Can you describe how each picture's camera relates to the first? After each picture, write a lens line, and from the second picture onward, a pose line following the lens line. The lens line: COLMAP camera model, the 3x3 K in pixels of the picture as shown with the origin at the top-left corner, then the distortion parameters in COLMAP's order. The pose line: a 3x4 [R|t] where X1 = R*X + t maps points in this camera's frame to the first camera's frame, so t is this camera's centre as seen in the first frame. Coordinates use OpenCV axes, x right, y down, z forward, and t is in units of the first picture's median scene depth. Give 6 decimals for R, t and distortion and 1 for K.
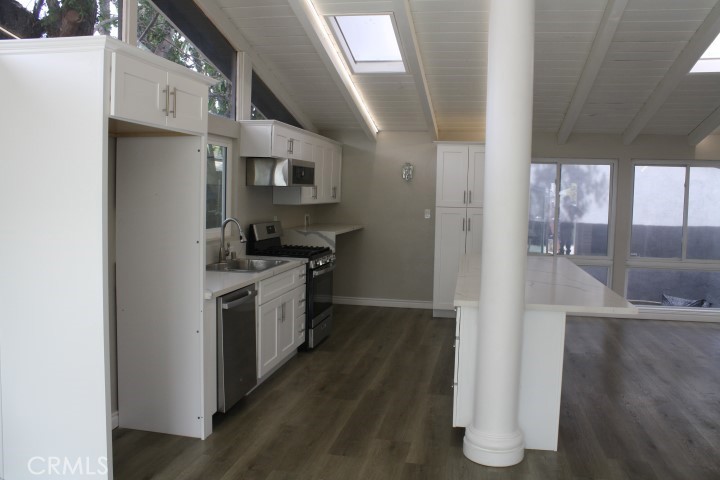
lens RADIAL K [[606.4, 0, 360.0], [0, 606.4, 240.0], [0, 0, 1]] dist [-0.136346, 0.104528]
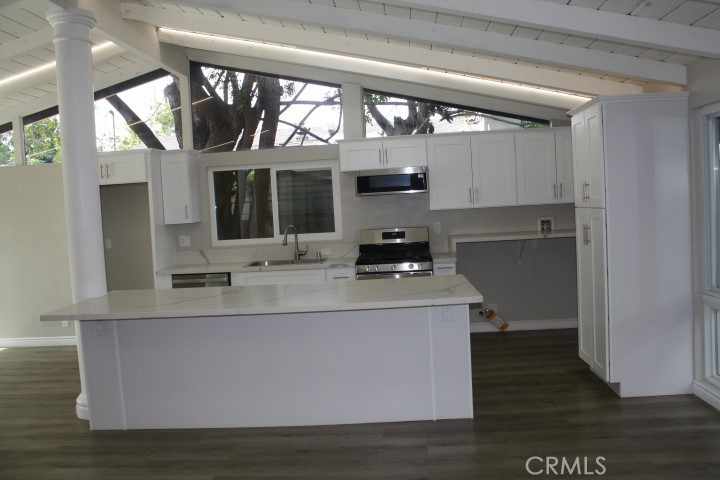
lens RADIAL K [[606.4, 0, 360.0], [0, 606.4, 240.0], [0, 0, 1]] dist [-0.136346, 0.104528]
pose [[0.133328, 0.031104, -0.990584, 1.272514], [-0.020033, 0.999388, 0.028684, -0.054244], [0.990869, 0.016020, 0.133870, 1.123697]]
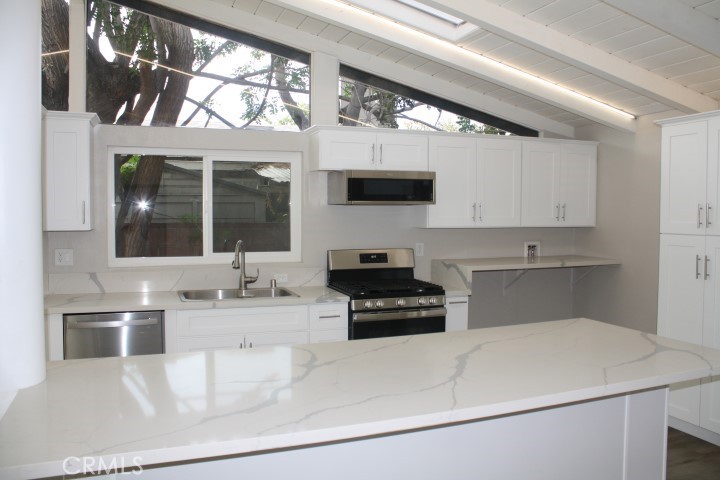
lens RADIAL K [[591.2, 0, 360.0], [0, 591.2, 240.0], [0, 0, 1]] dist [-0.130356, 0.094920]
pose [[0.532649, 0.018441, -0.846135, 0.726770], [-0.057445, 0.998245, -0.014405, -0.041140], [0.844385, 0.056279, 0.532773, 0.786248]]
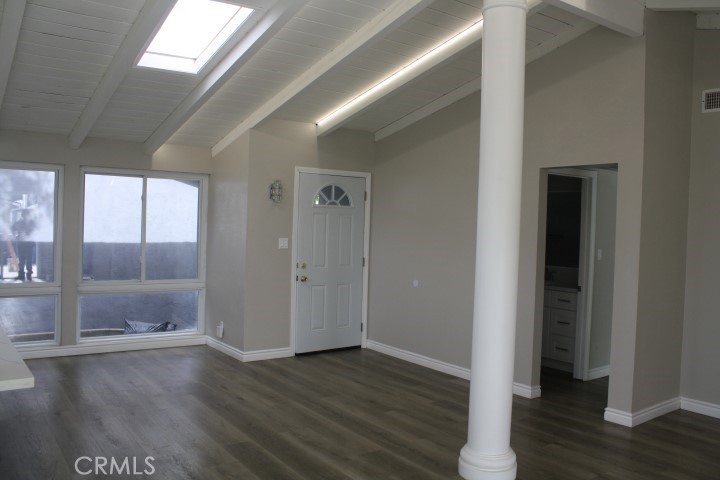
lens RADIAL K [[606.4, 0, 360.0], [0, 606.4, 240.0], [0, 0, 1]] dist [-0.136346, 0.104528]
pose [[0.685807, -0.016457, 0.727598, 0.112853], [0.033881, 0.999382, -0.009330, -0.008898], [-0.726995, 0.031050, 0.685941, 0.129420]]
